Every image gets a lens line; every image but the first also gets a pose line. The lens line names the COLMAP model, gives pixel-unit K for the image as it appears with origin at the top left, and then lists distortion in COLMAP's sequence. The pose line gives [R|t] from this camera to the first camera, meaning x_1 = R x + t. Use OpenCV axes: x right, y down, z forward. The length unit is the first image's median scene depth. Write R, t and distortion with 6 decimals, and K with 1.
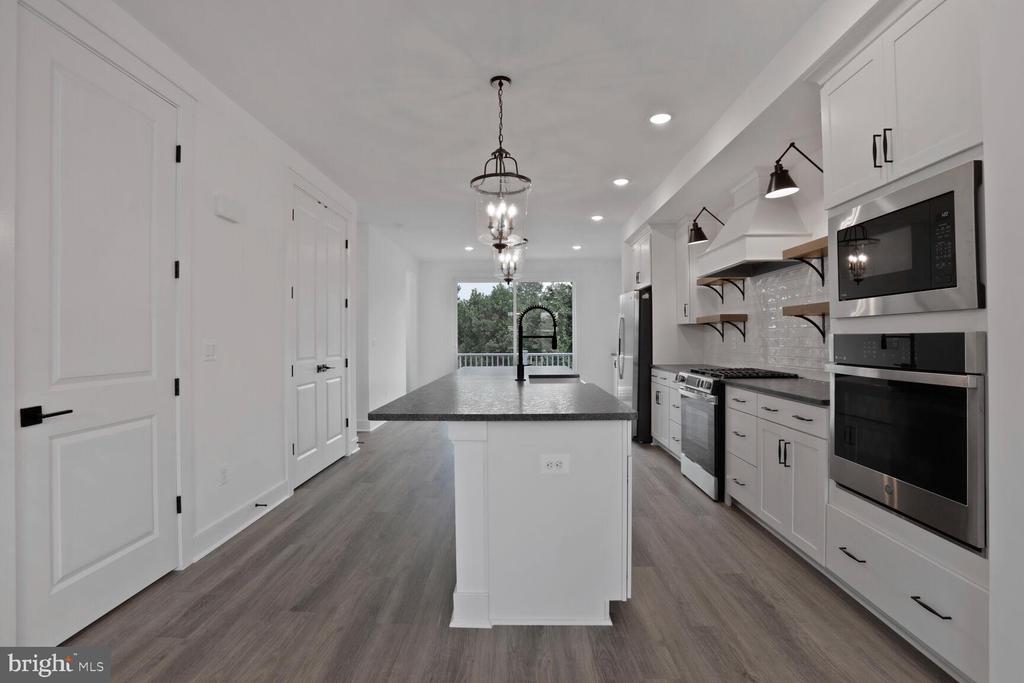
lens RADIAL K [[485.6, 0, 499.2], [0, 485.6, 338.0], [0, 0, 1]] dist [-0.081102, 0.028253]
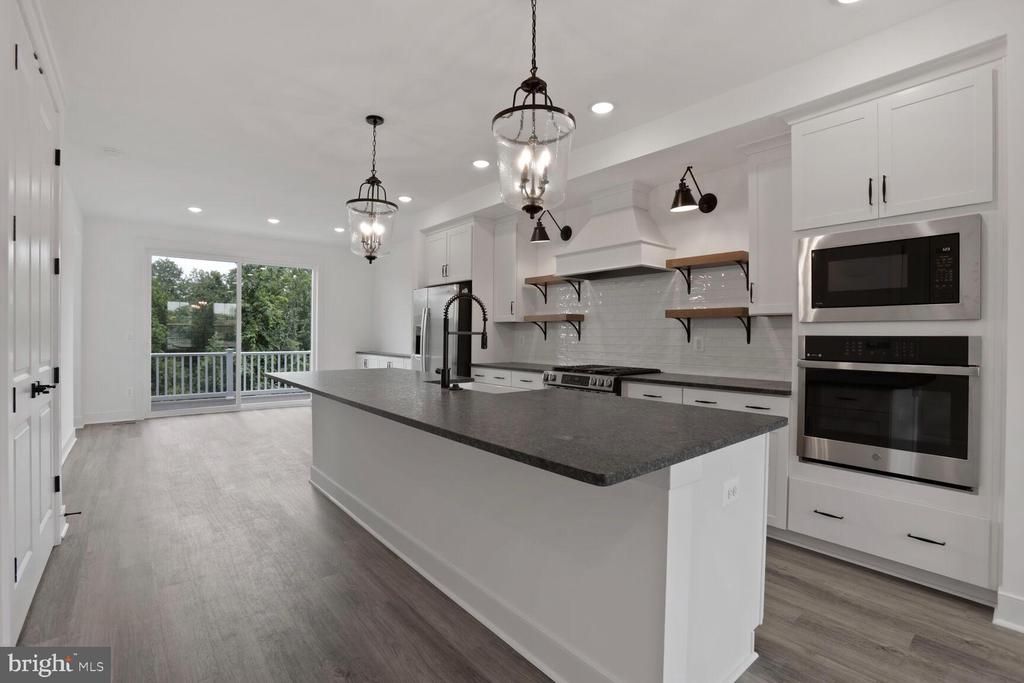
lens RADIAL K [[479.3, 0, 519.6], [0, 479.3, 338.1], [0, 0, 1]] dist [-0.099705, 0.051198]
pose [[0.738928, 0.006352, 0.673754, -0.493772], [-0.011233, 0.999933, 0.002892, 0.002376], [-0.673691, -0.009706, 0.738950, 0.475784]]
